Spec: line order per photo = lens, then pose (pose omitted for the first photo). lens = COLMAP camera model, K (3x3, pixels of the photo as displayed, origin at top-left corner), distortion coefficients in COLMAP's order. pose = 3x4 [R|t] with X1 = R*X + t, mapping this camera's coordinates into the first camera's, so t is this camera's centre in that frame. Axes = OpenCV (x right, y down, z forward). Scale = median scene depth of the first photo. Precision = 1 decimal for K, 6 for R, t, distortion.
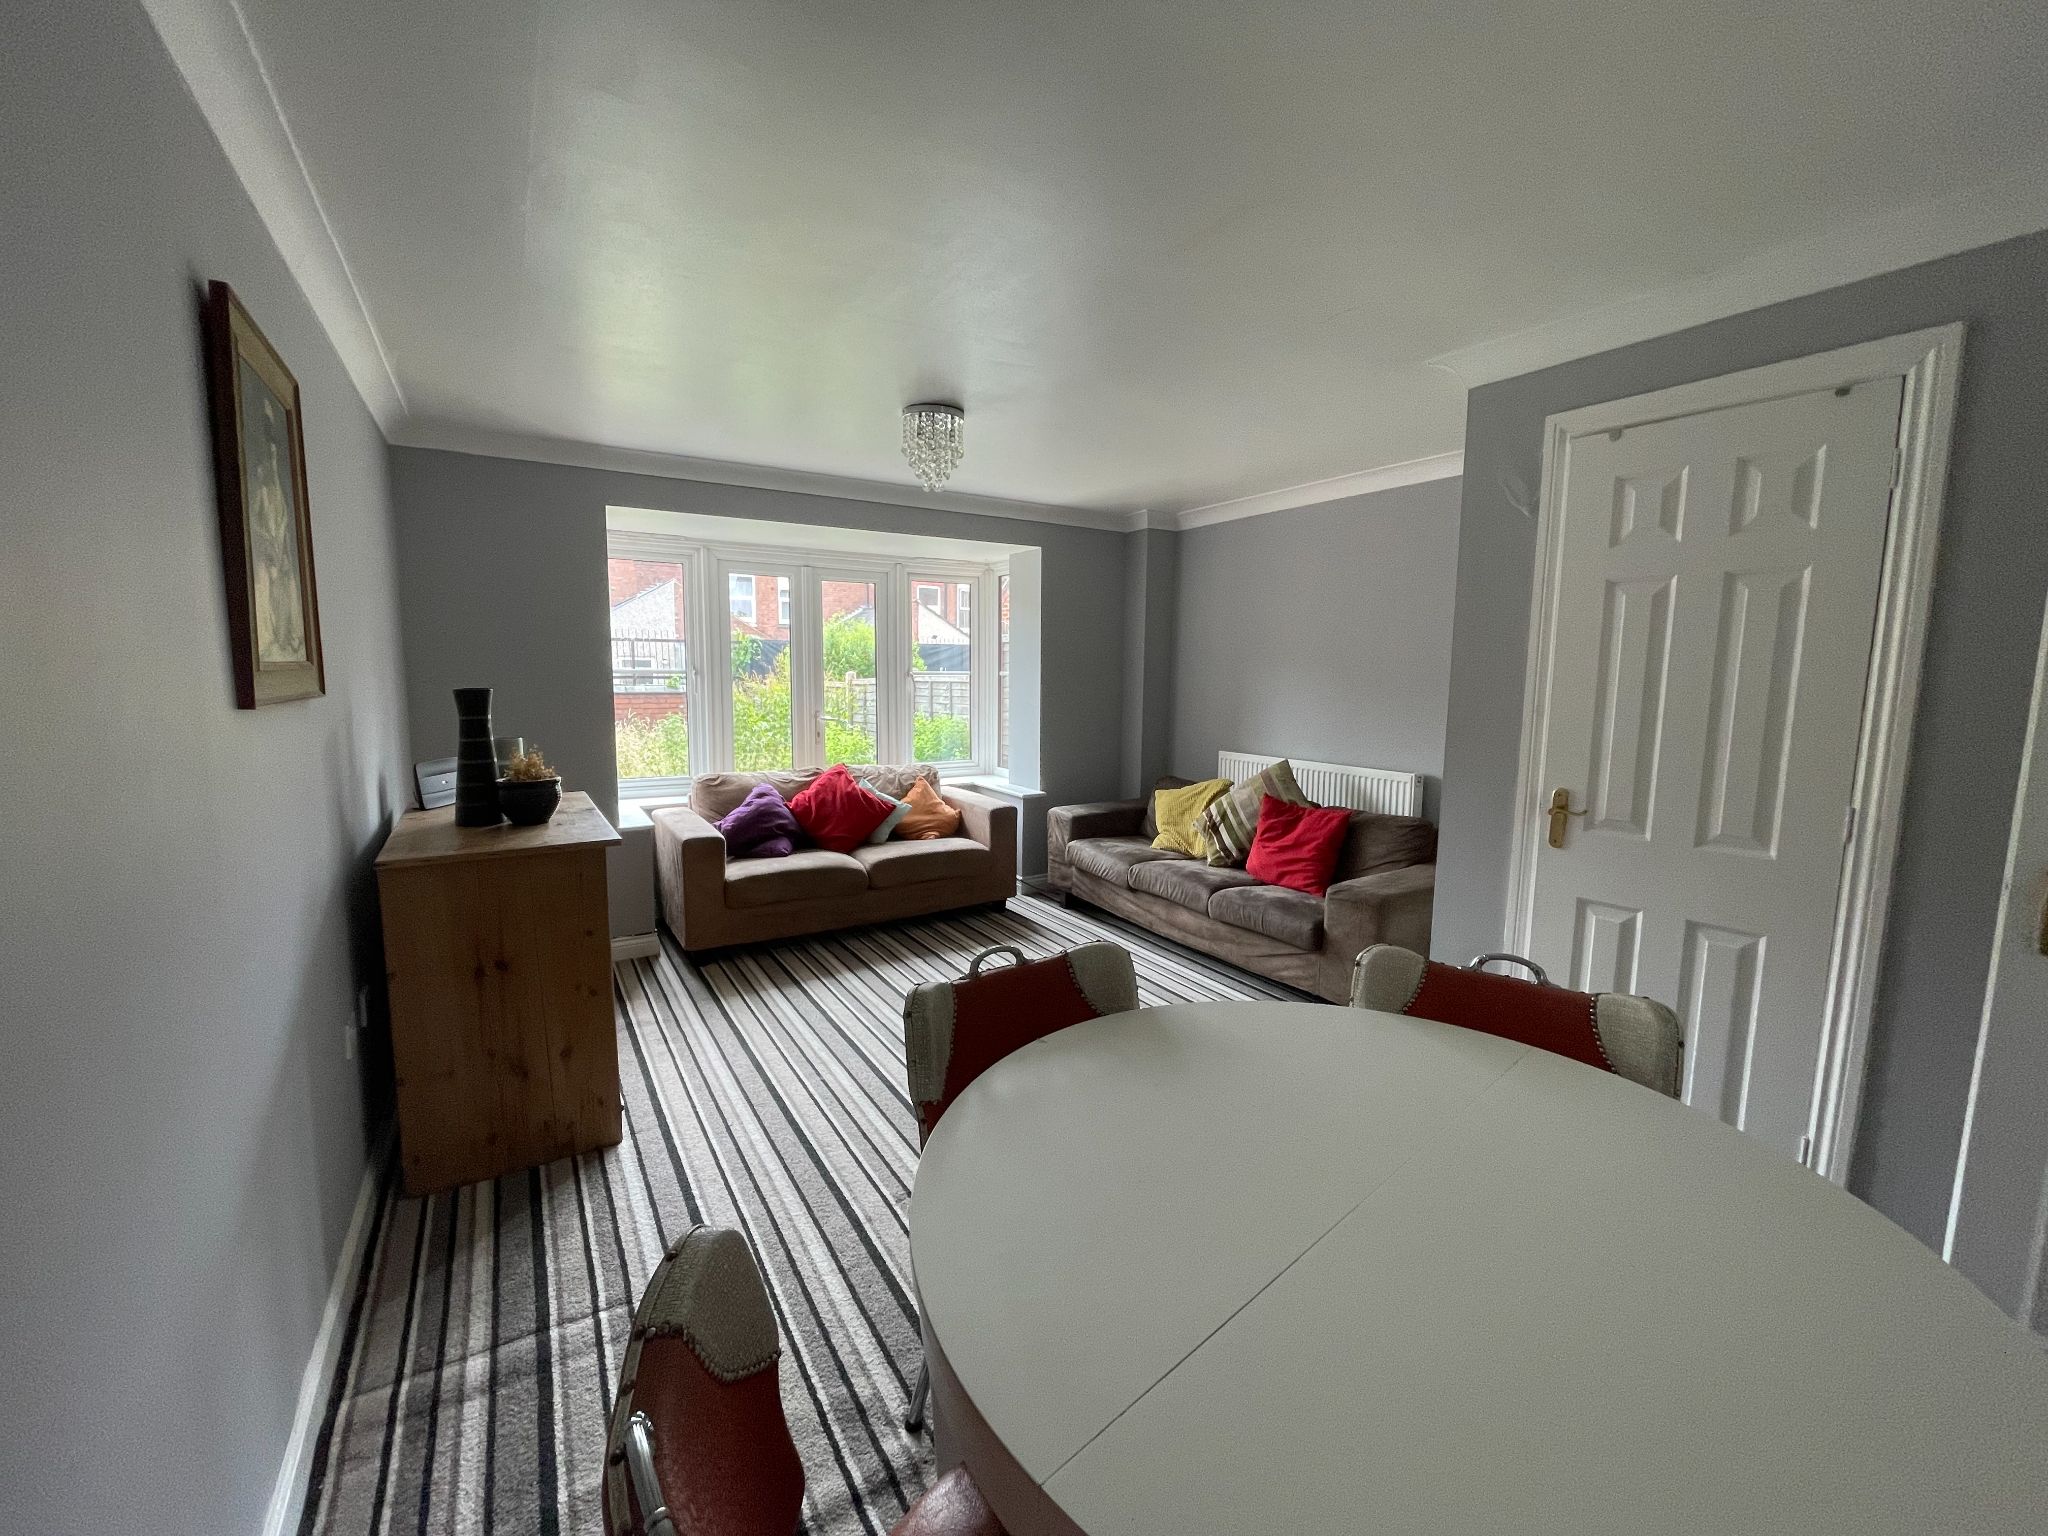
lens RADIAL K [[829.7, 0, 1008.4], [0, 829.7, 761.4], [0, 0, 1]] dist [-0.001353, 0.005211]
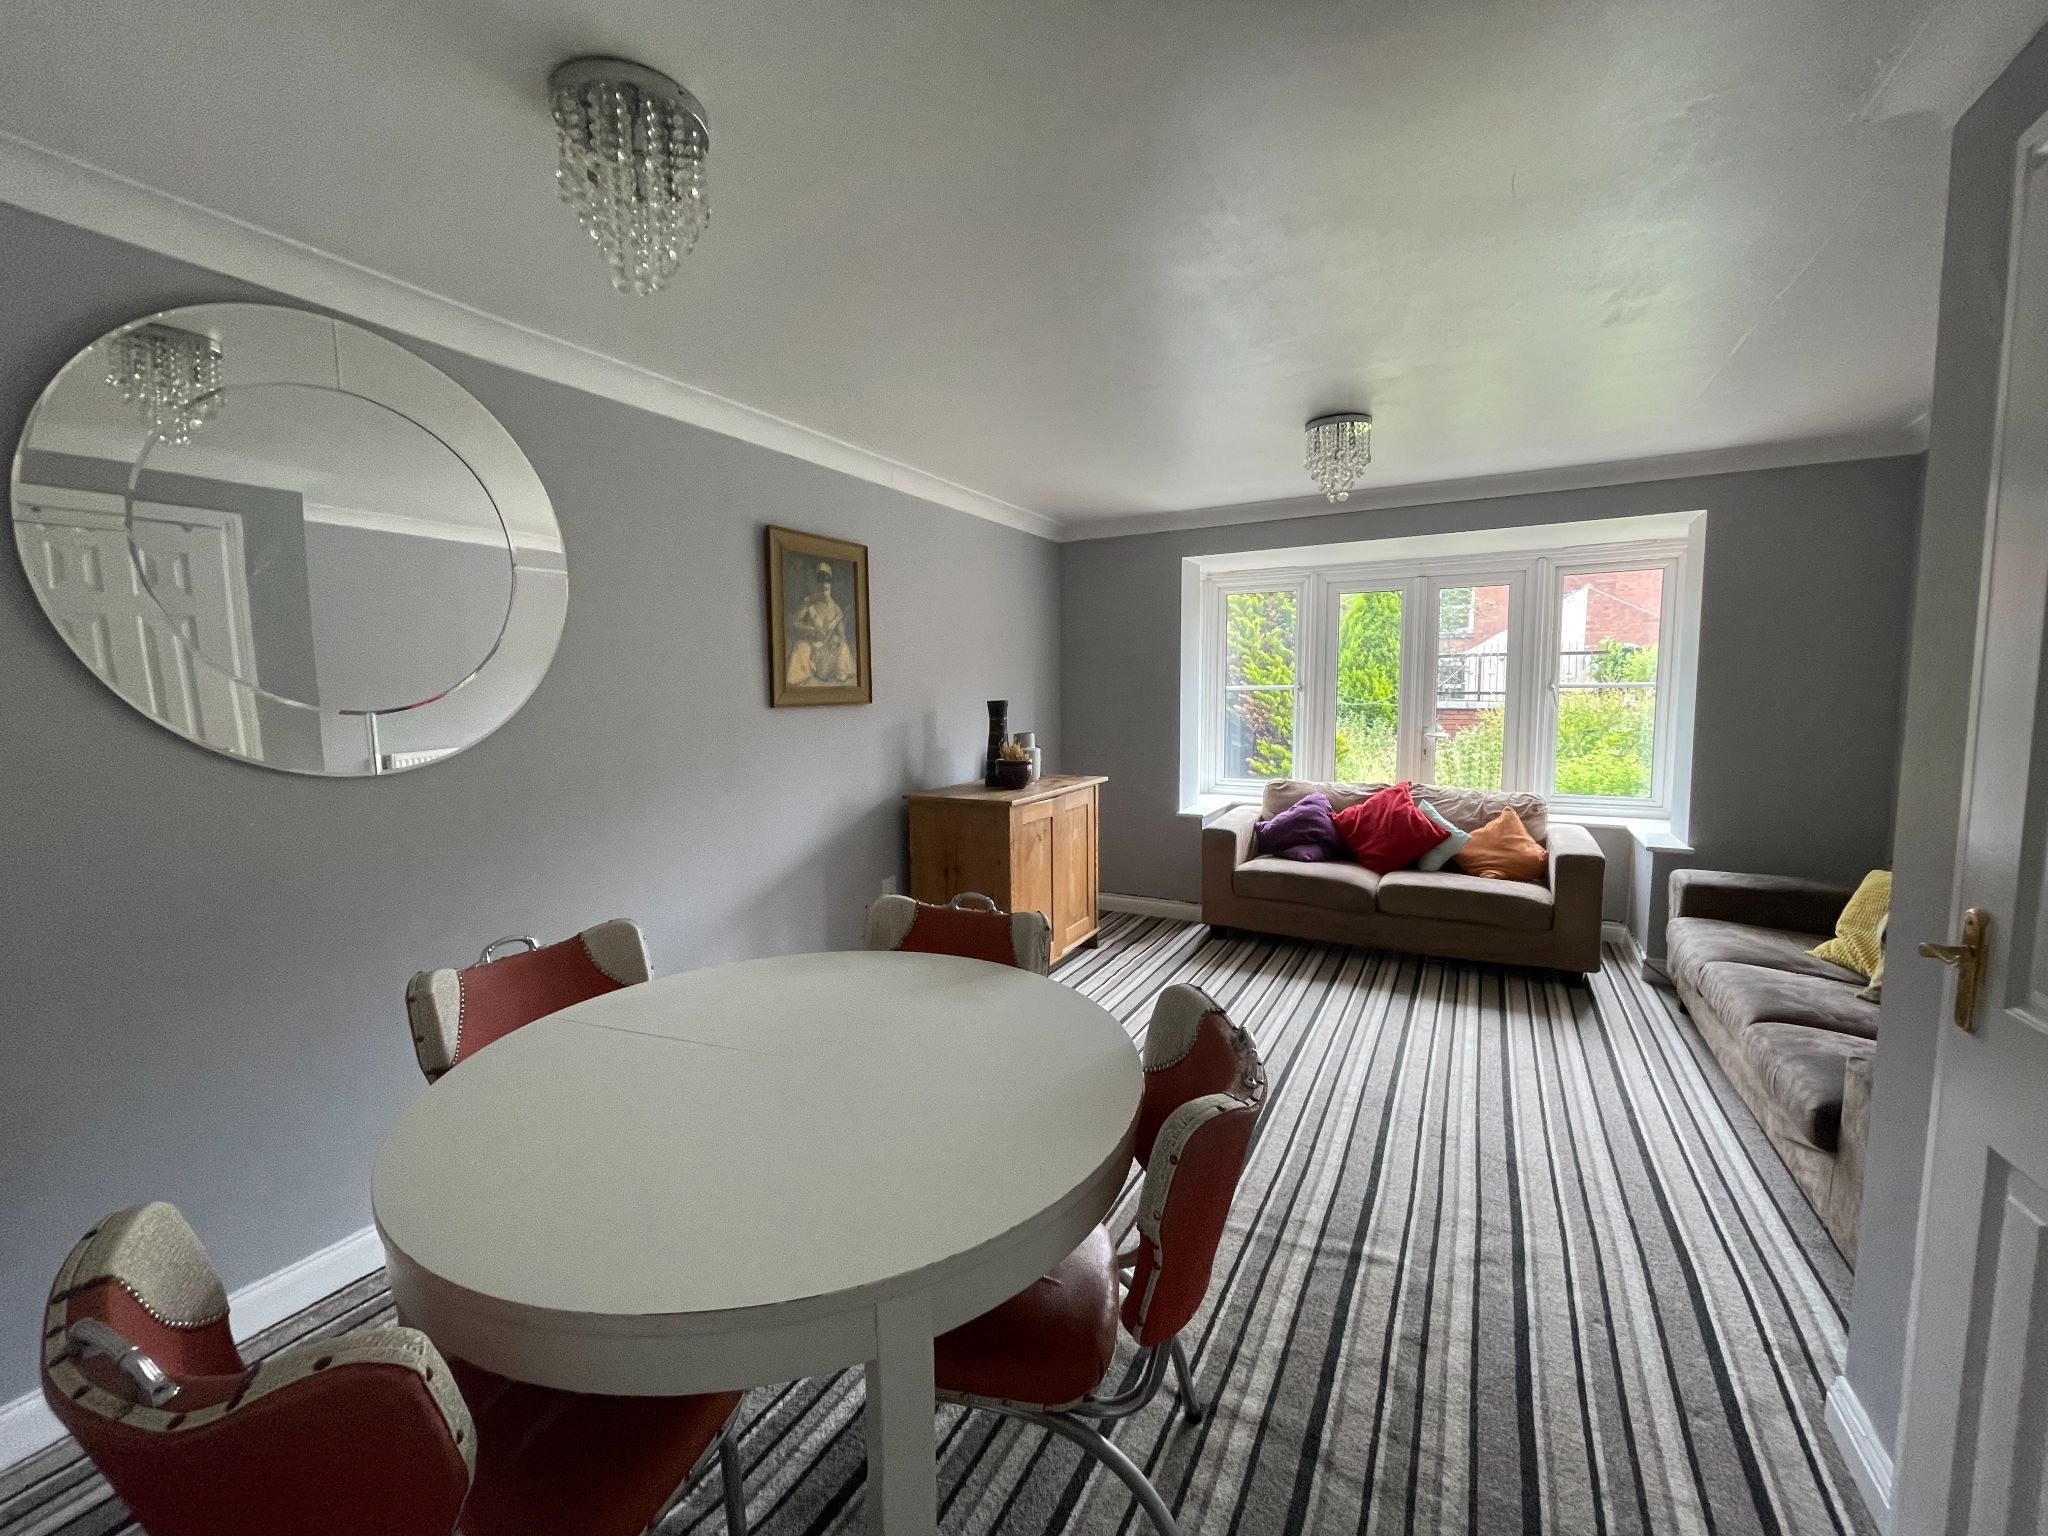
lens RADIAL K [[829.7, 0, 1008.4], [0, 829.7, 761.4], [0, 0, 1]] dist [-0.001353, 0.005211]
pose [[0.491418, 0.066029, -0.868417, 0.418199], [-0.082750, 0.996151, 0.028915, -0.011017], [0.866984, 0.057652, 0.494990, 0.133635]]
